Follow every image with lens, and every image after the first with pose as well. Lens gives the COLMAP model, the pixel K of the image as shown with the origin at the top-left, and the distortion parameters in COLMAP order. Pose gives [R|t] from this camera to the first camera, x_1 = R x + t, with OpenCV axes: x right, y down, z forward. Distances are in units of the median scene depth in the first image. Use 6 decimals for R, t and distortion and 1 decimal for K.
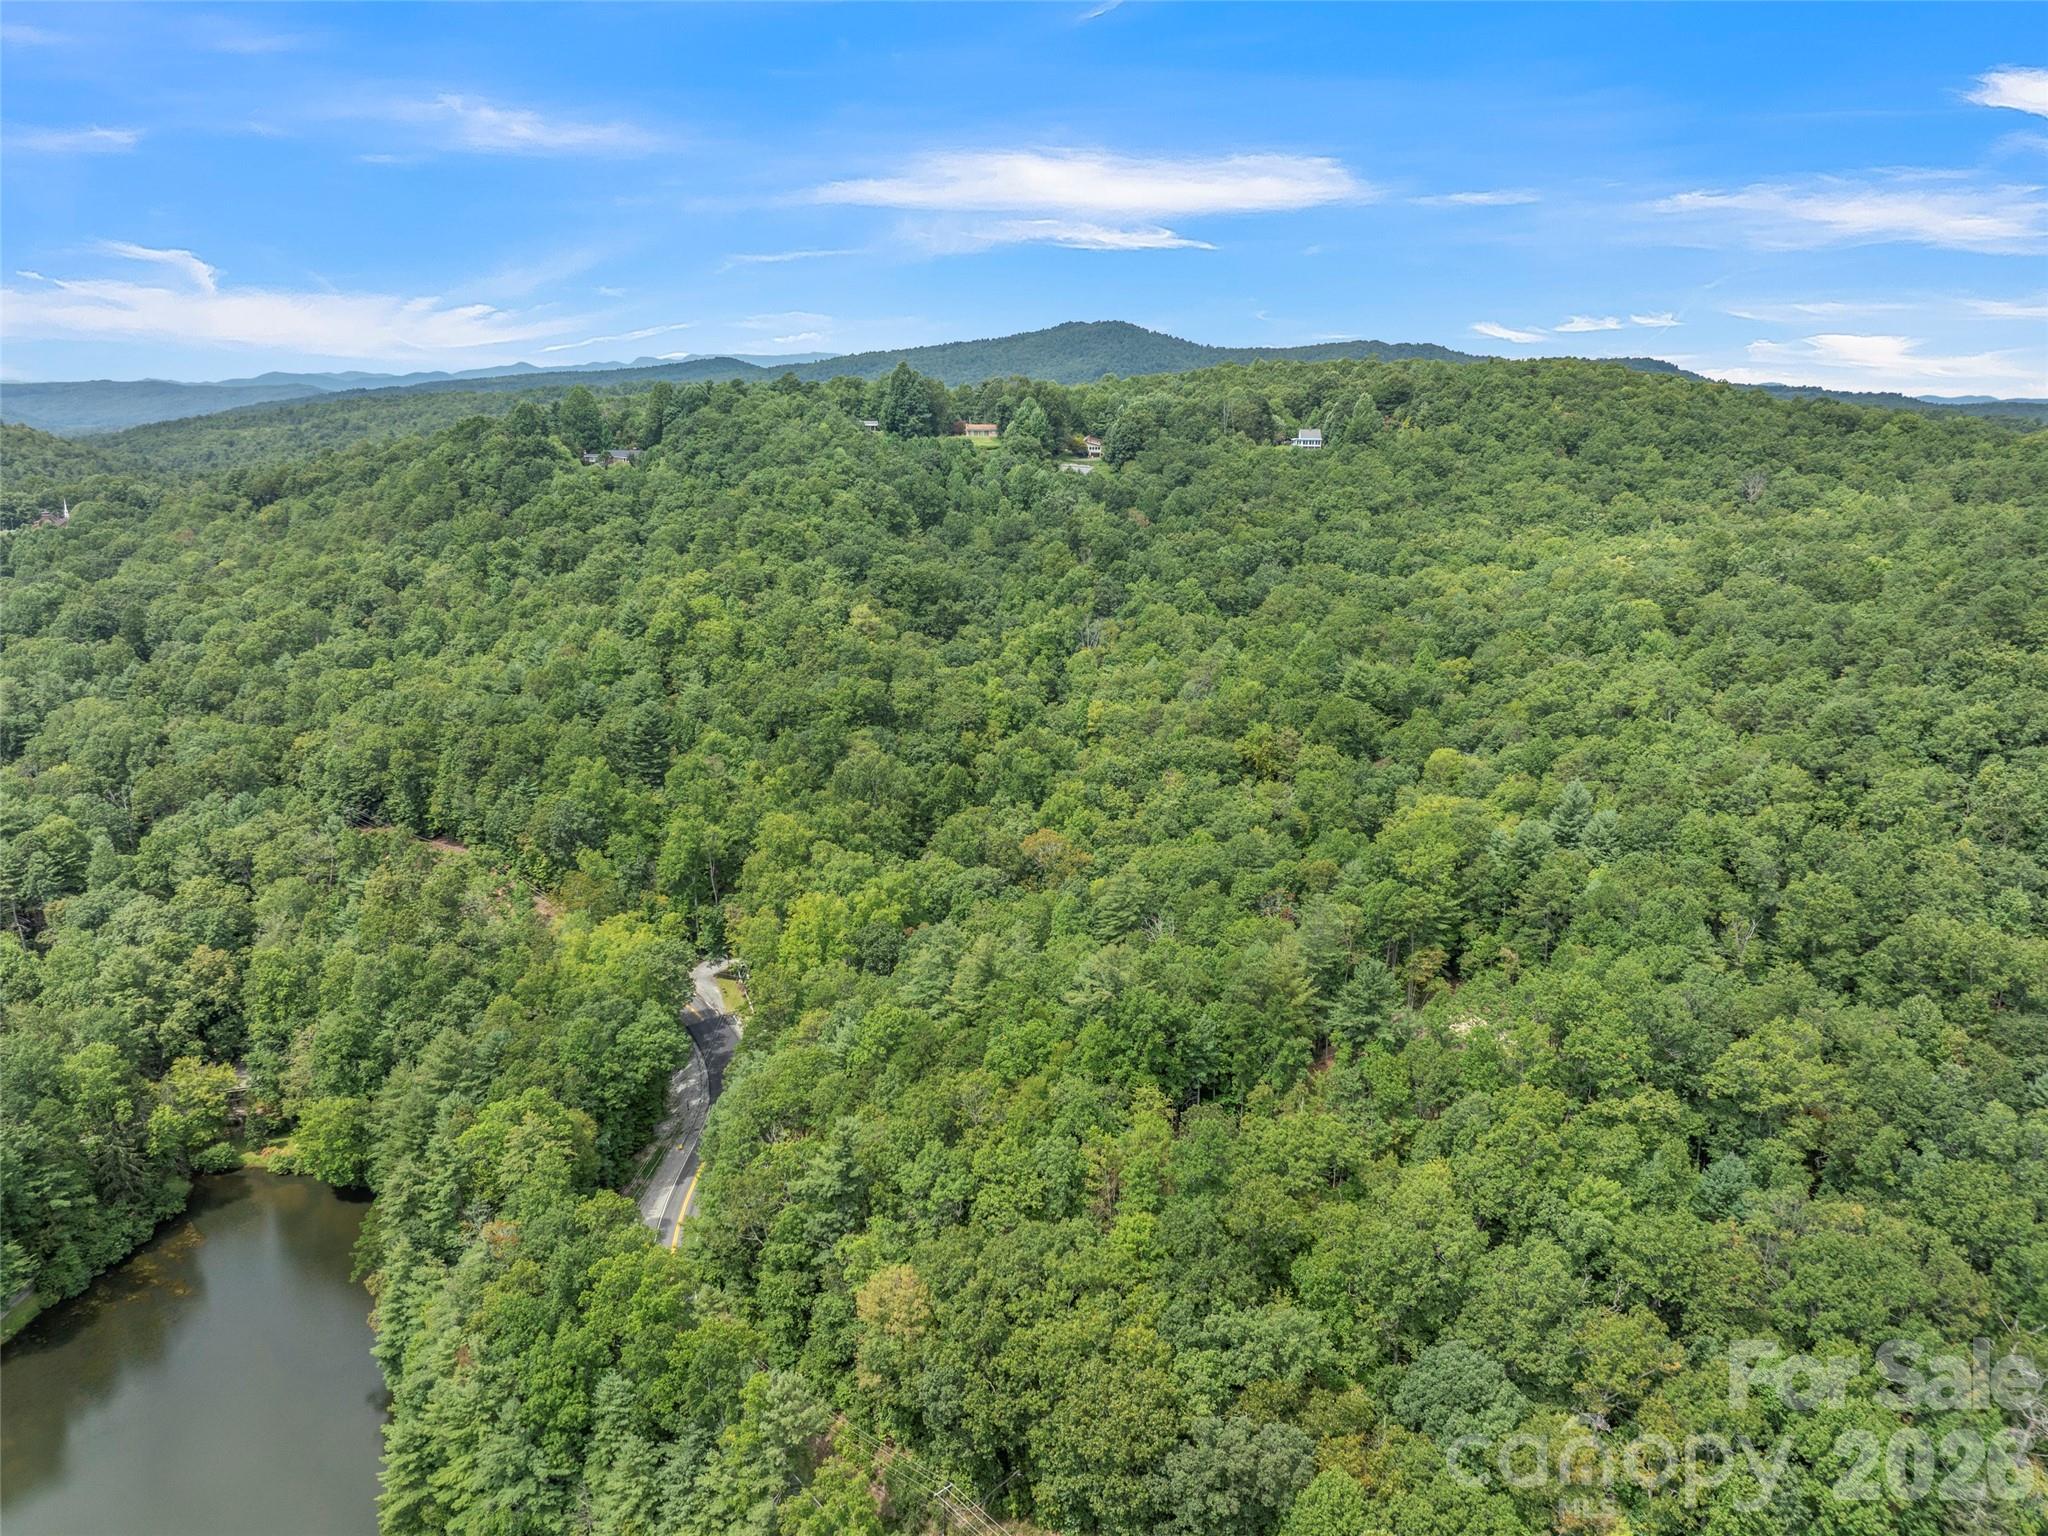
lens RADIAL K [[1467.3, 0, 1035.7], [0, 1467.3, 766.5], [0, 0, 1]] dist [-0.037054, 0.006133]
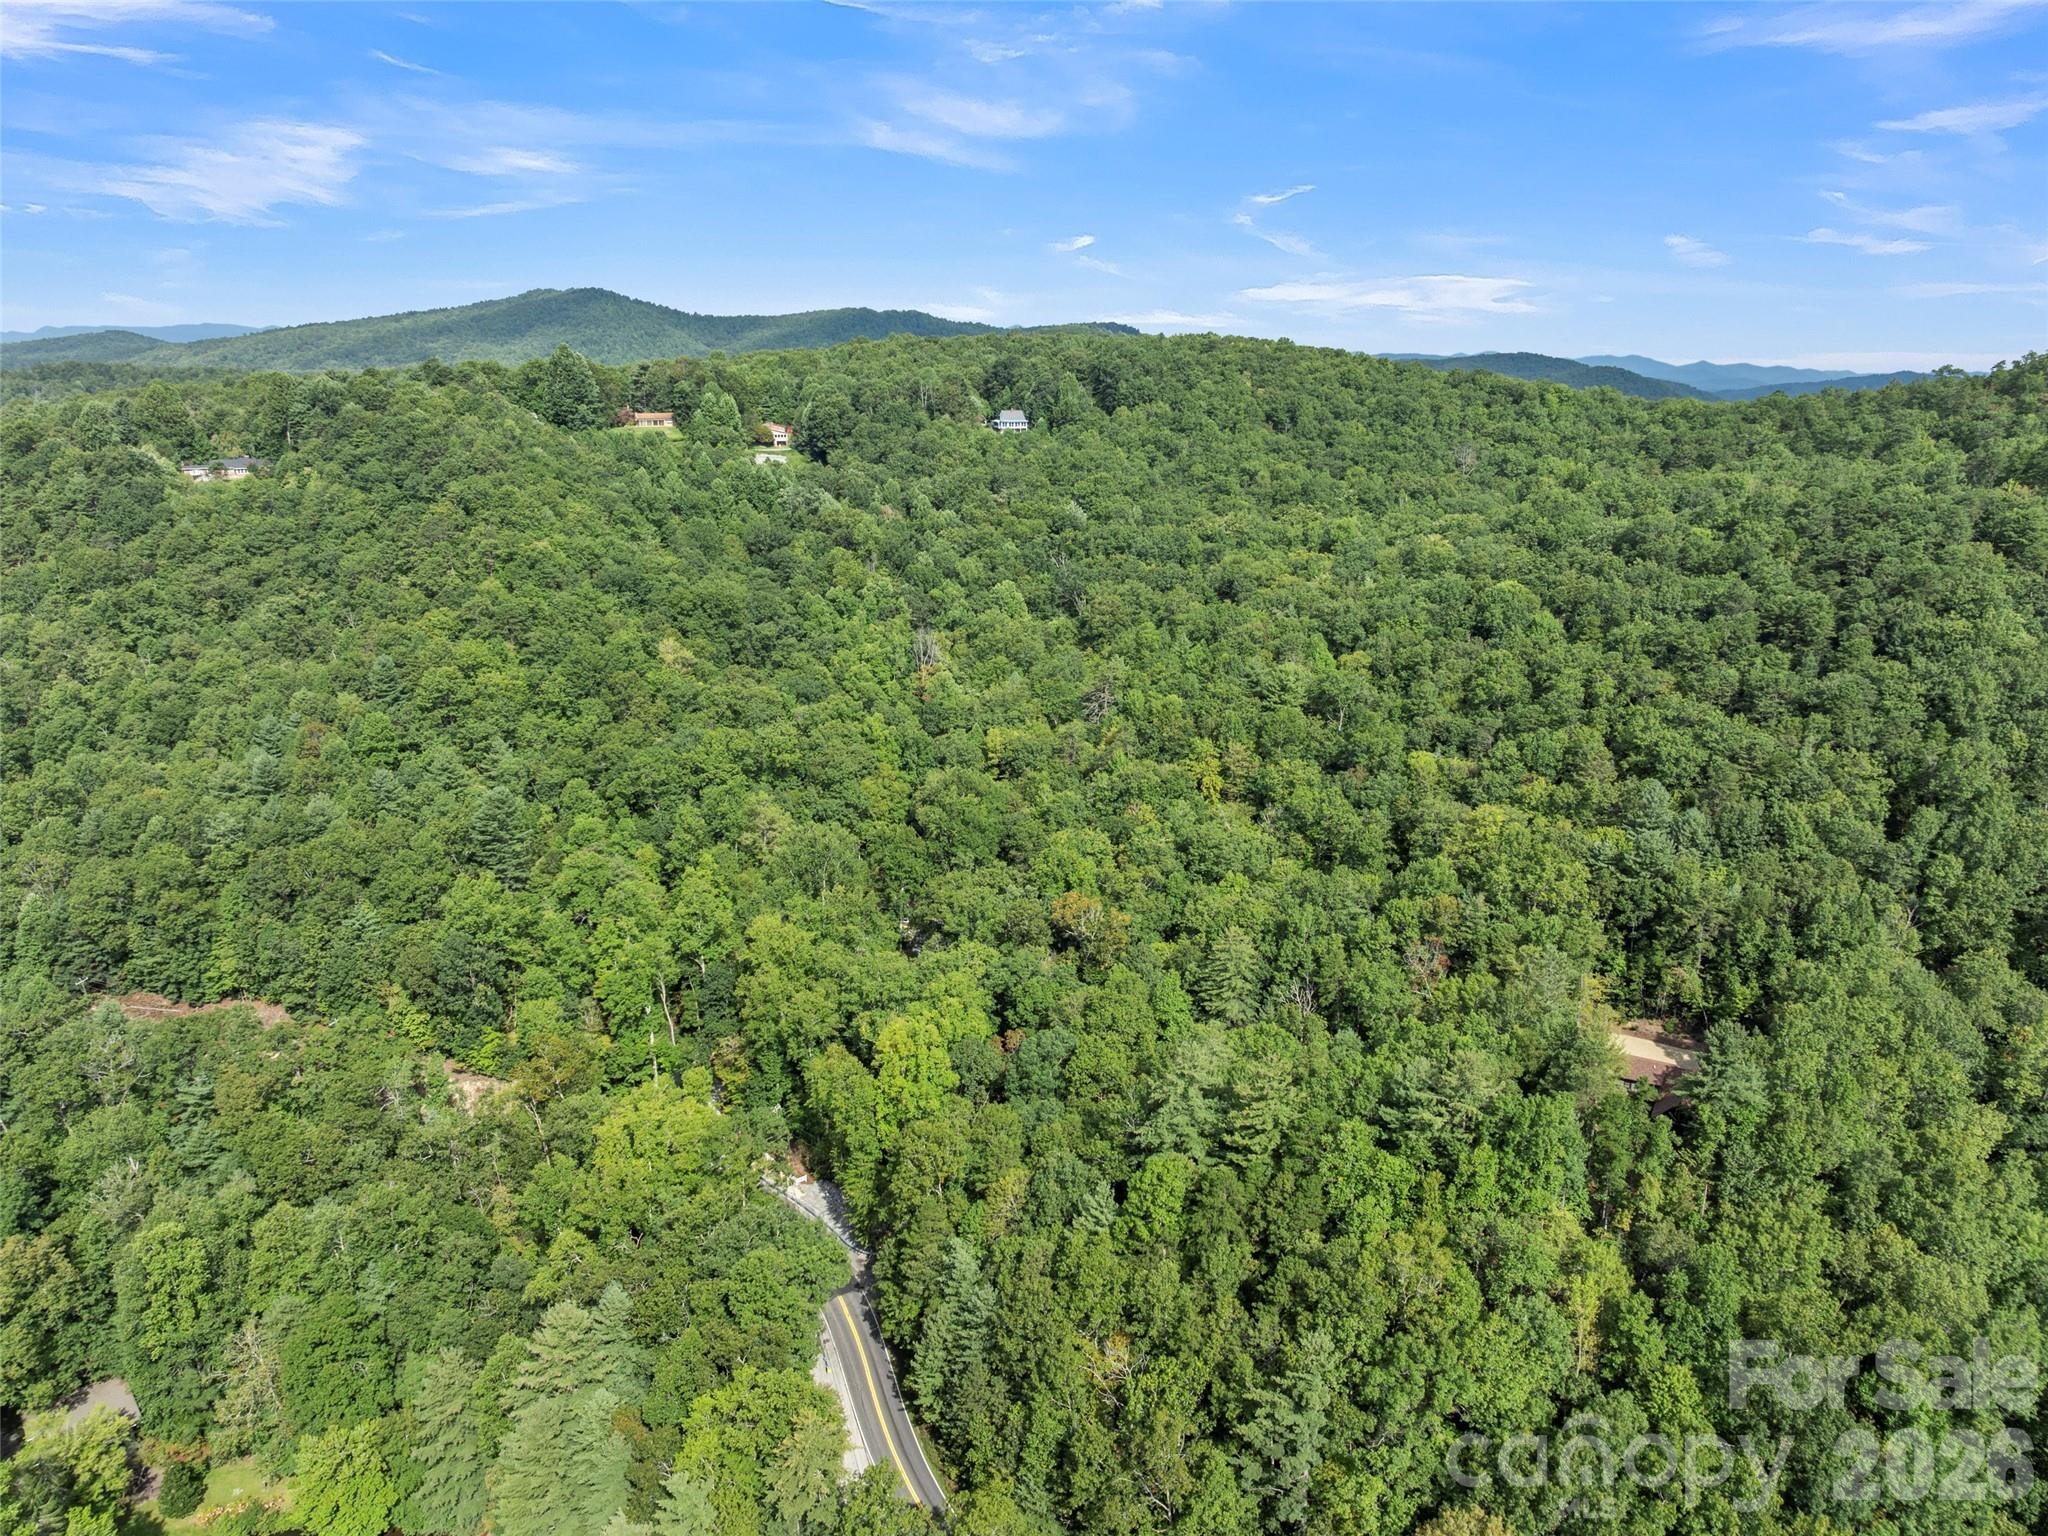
lens RADIAL K [[1467.3, 0, 1035.7], [0, 1467.3, 766.5], [0, 0, 1]] dist [-0.037054, 0.006133]
pose [[0.933552, -0.106507, 0.342252, -0.160813], [0.097836, 0.994292, 0.042553, -0.037963], [-0.344831, -0.006241, 0.938644, 0.091286]]
